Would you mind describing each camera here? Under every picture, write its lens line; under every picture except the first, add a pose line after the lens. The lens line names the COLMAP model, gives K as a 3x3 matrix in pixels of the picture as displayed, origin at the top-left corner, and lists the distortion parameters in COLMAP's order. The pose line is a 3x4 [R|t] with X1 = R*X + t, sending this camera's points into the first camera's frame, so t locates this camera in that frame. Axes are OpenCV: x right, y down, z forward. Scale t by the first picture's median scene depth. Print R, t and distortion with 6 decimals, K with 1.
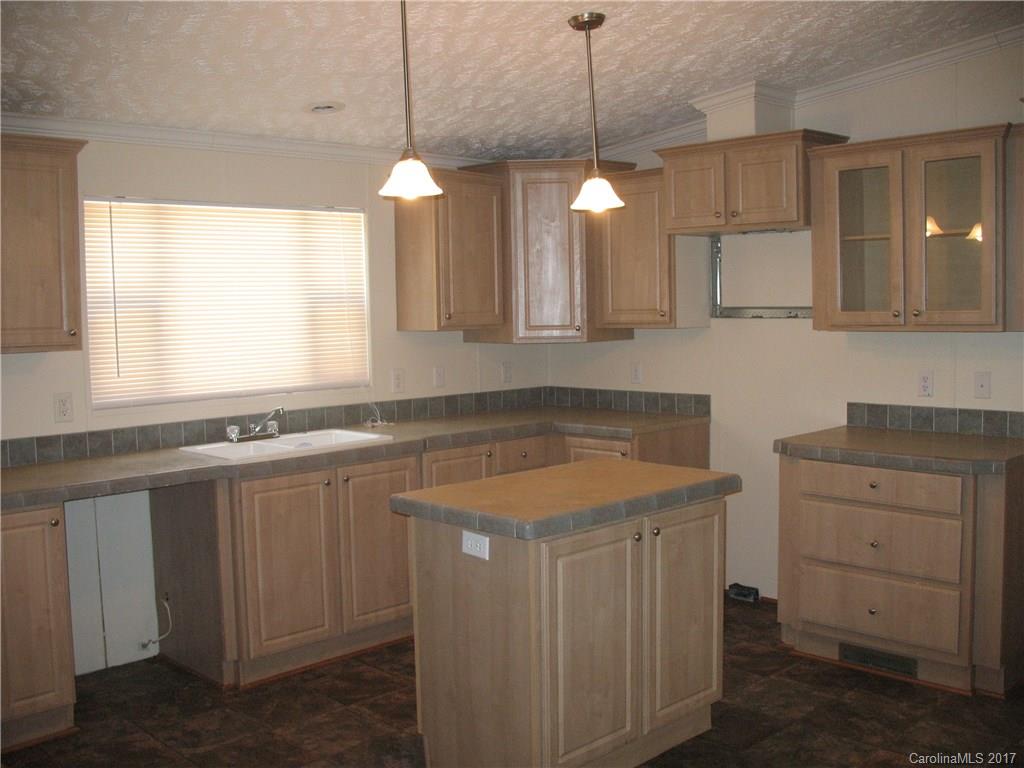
lens RADIAL K [[1055.9, 0, 512.0], [0, 1055.9, 384.0], [0, 0, 1]] dist [-0.189041, 0.209429]
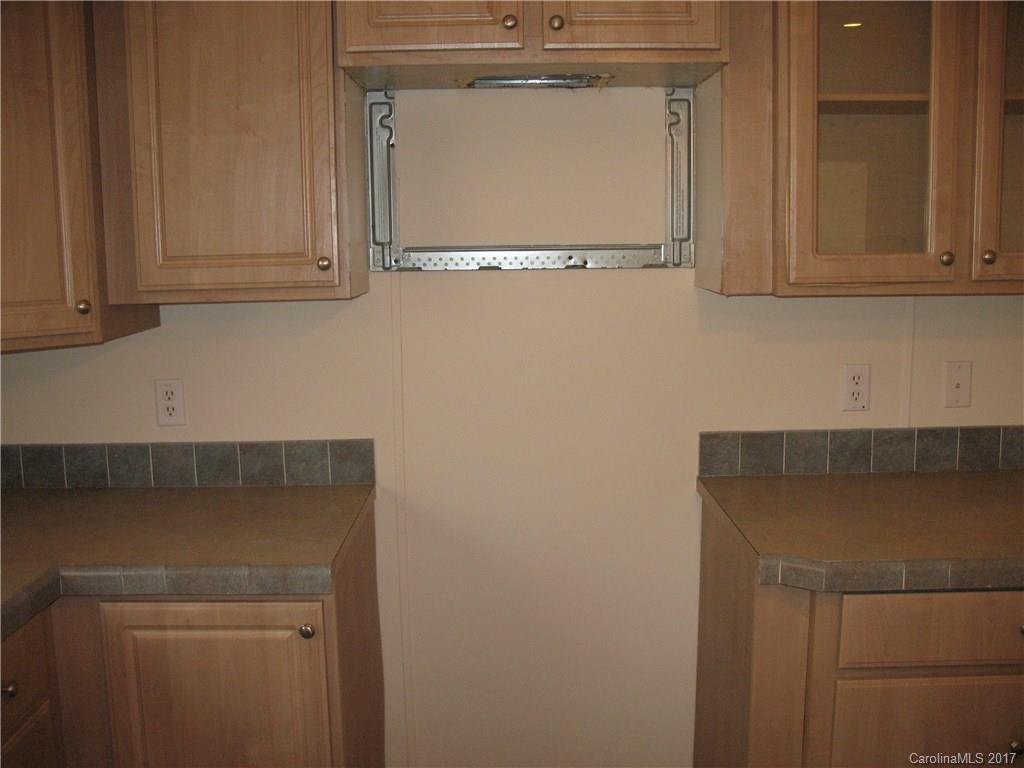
lens RADIAL K [[1003.5, 0, 512.0], [0, 1003.5, 384.0], [0, 0, 1]] dist [-0.160599, 0.149805]
pose [[0.692791, -0.083536, 0.716284, -0.095027], [0.057935, 0.996505, 0.060182, -0.042075], [-0.718808, -0.000196, 0.695209, 0.724754]]
